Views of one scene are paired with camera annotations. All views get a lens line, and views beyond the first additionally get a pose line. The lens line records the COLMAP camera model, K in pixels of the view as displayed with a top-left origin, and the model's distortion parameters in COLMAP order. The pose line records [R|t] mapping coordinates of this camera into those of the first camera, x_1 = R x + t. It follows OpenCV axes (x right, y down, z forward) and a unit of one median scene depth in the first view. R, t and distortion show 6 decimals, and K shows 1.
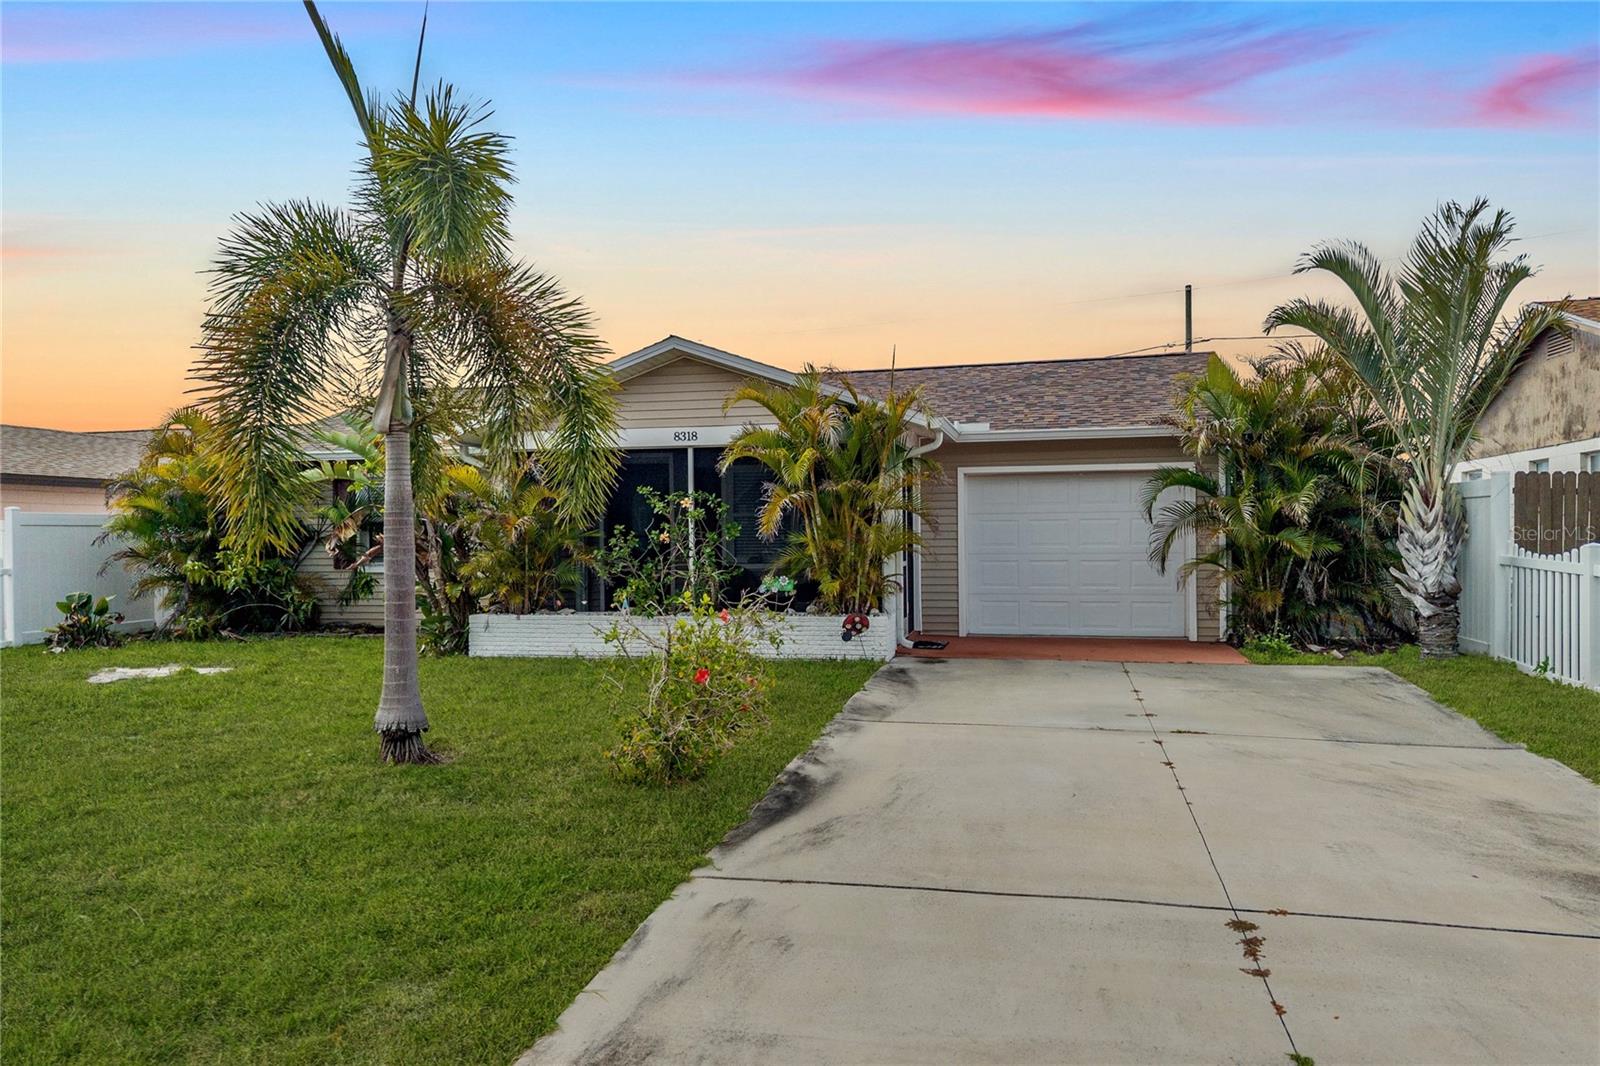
lens RADIAL K [[1108.3, 0, 802.7], [0, 1108.3, 508.4], [0, 0, 1]] dist [0.005811, -0.002348]
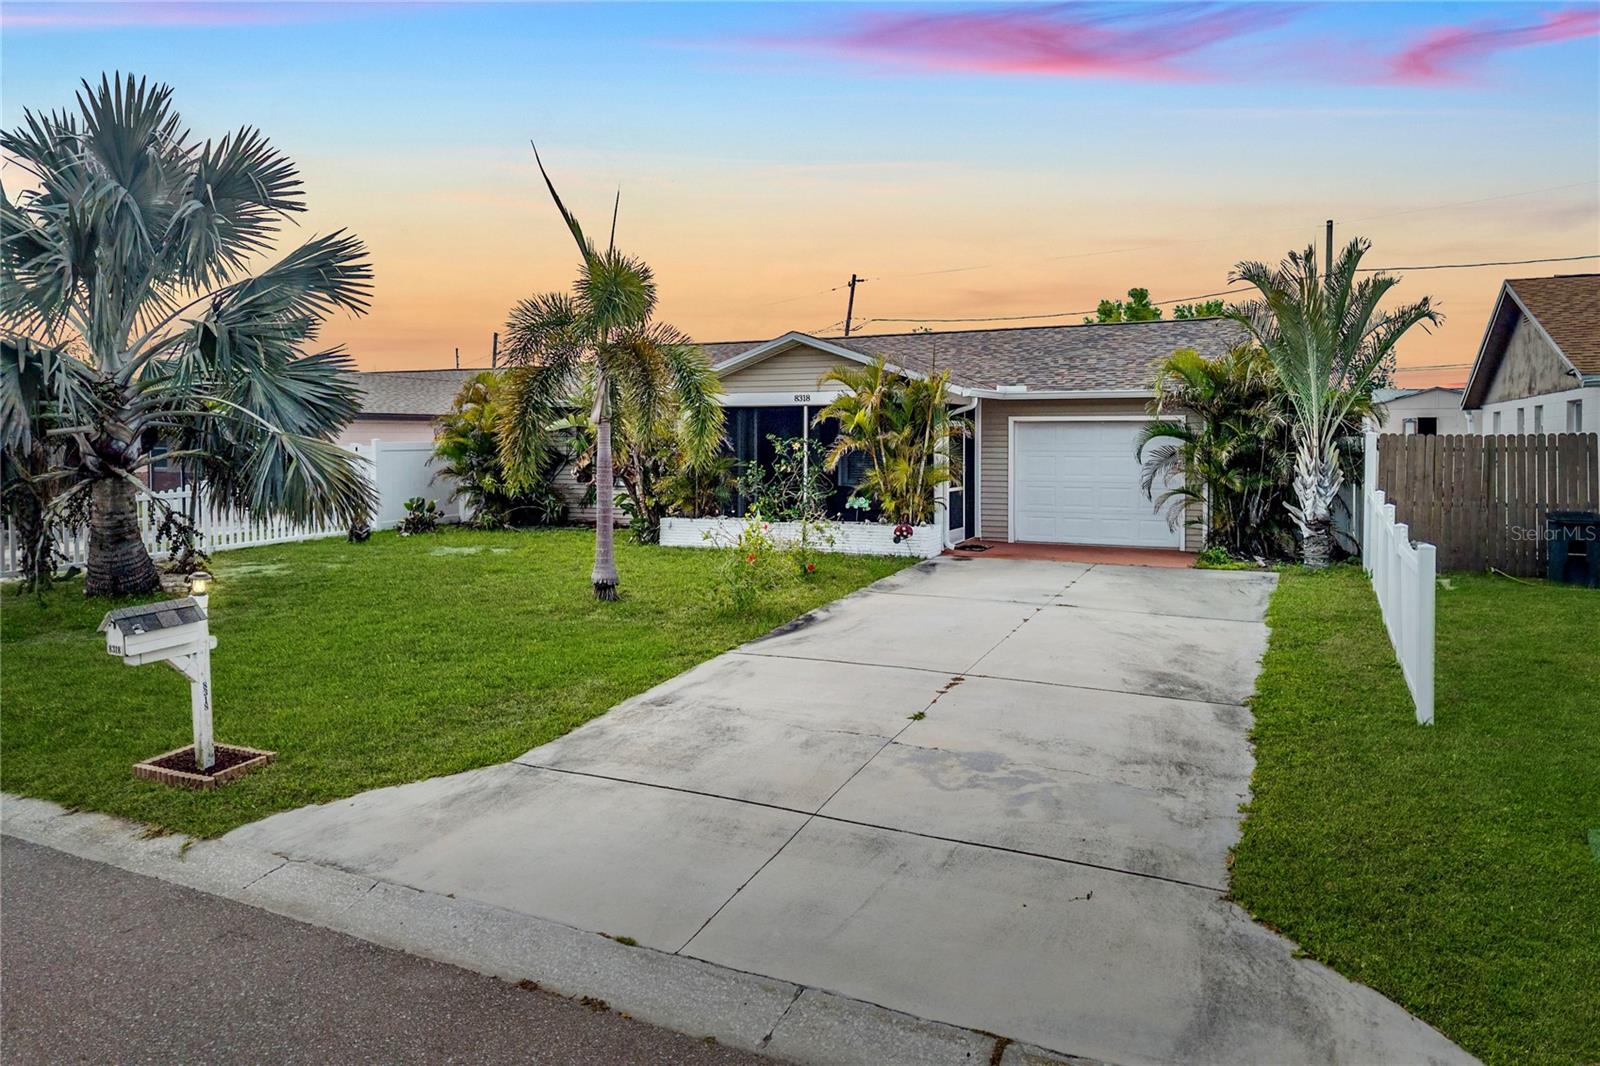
lens RADIAL K [[1097.1, 0, 786.2], [0, 1097.1, 426.1], [0, 0, 1]] dist [0.051188, -0.082082]
pose [[0.976076, 0.005345, -0.217366, 0.189924], [-0.001946, 0.999872, 0.015851, -0.052792], [0.217423, -0.015049, 0.975961, -0.411999]]
